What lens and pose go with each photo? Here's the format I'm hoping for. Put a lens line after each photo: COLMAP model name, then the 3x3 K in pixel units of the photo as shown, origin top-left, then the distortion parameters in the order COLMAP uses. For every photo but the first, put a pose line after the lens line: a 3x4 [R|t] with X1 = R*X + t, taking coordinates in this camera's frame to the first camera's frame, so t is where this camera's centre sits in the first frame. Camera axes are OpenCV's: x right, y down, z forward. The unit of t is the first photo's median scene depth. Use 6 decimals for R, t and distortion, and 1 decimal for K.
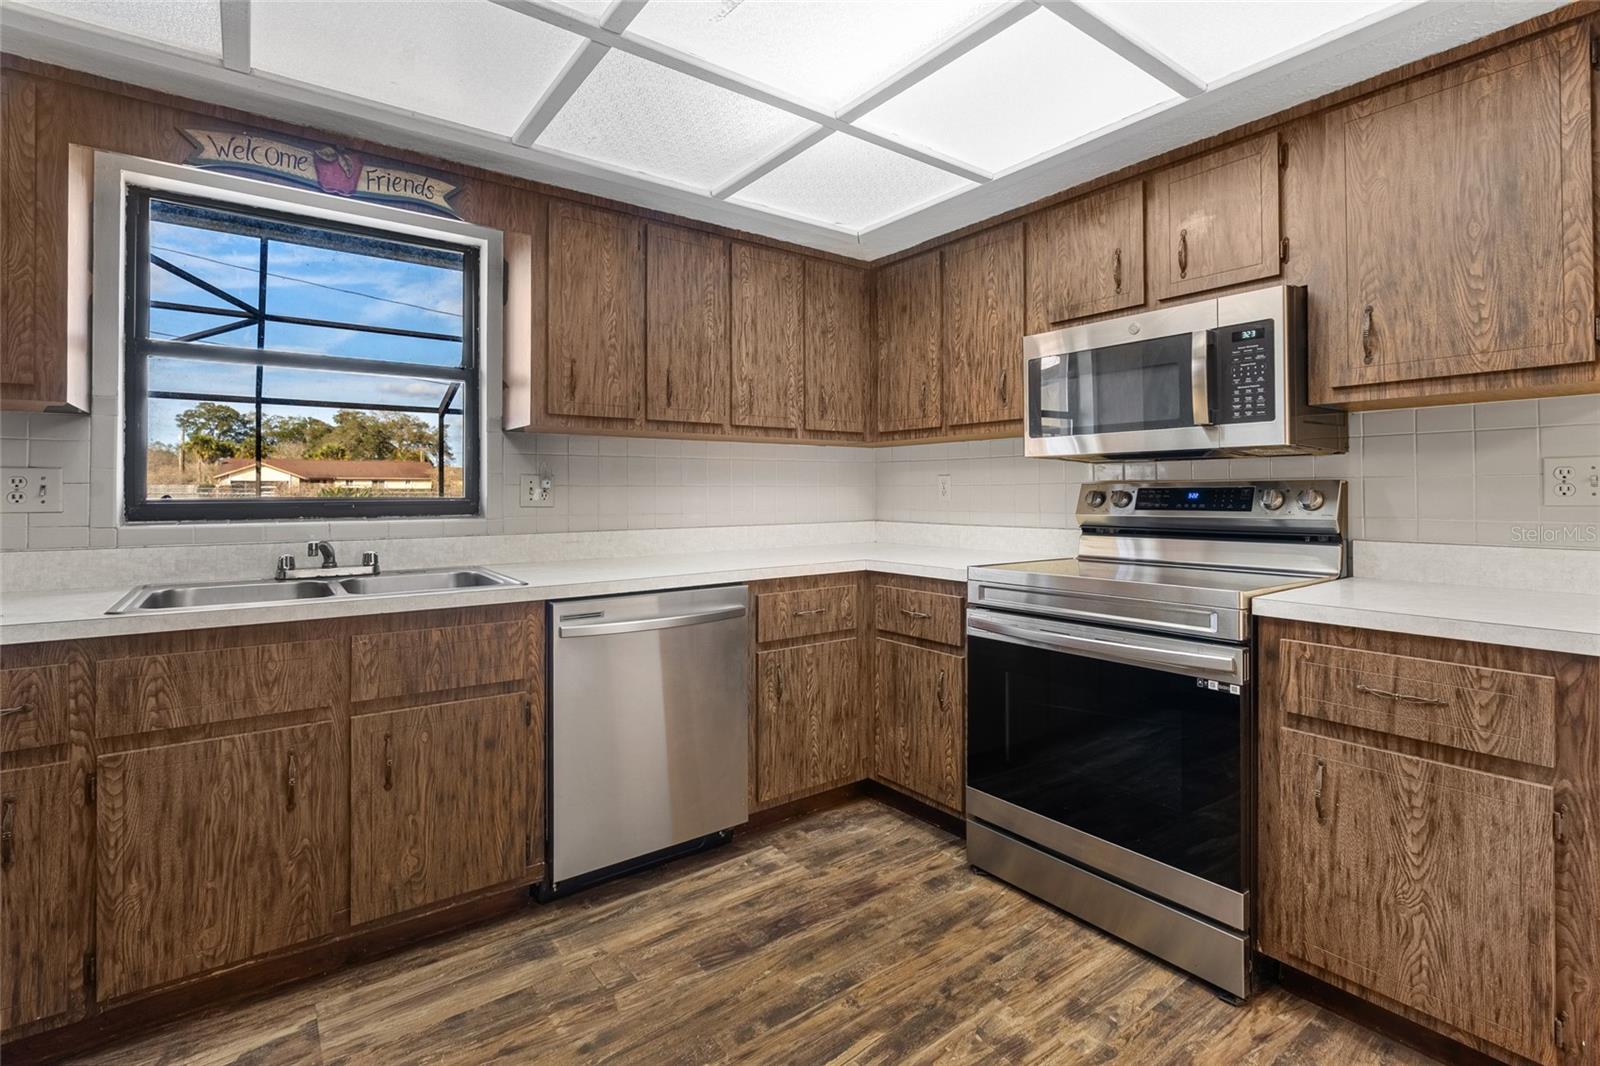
lens RADIAL K [[727.2, 0, 822.3], [0, 727.2, 499.1], [0, 0, 1]] dist [-0.010321, 0.001908]
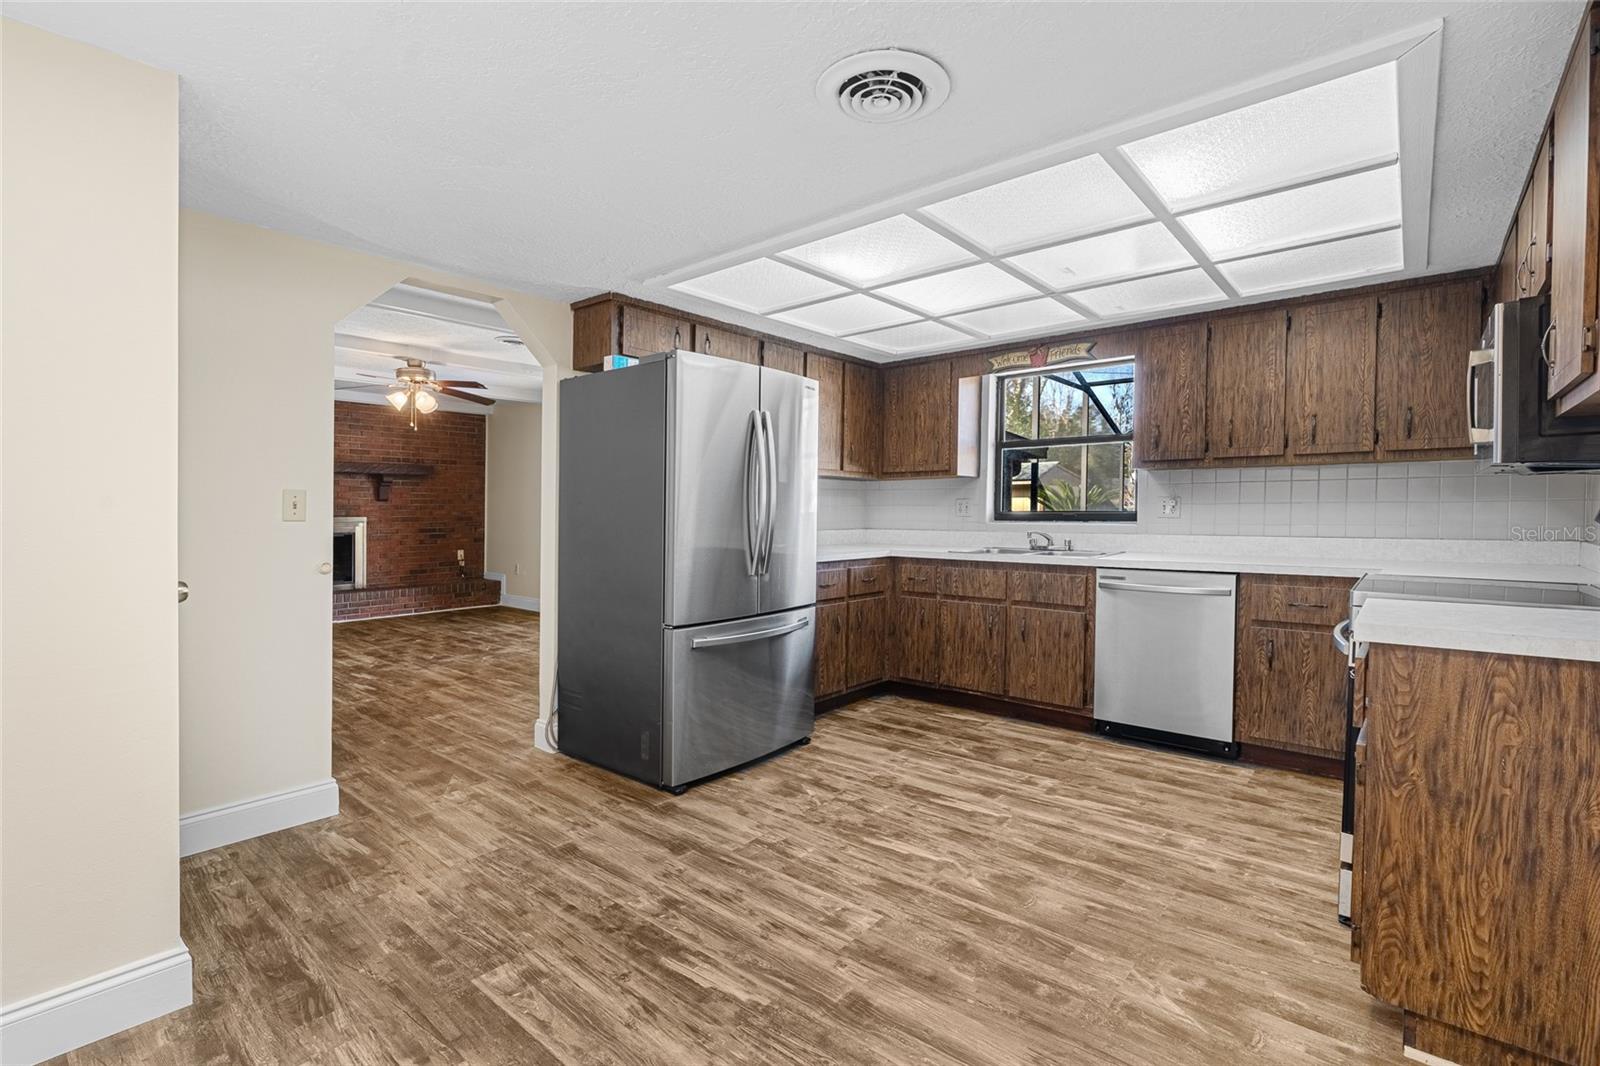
lens RADIAL K [[727.2, 0, 791.7], [0, 727.2, 519.2], [0, 0, 1]] dist [-0.010321, 0.001908]
pose [[0.210969, 0.015123, -0.977376, 1.275475], [-0.006428, 0.999880, 0.014084, -0.003241], [0.977472, 0.003312, 0.211041, -0.154384]]
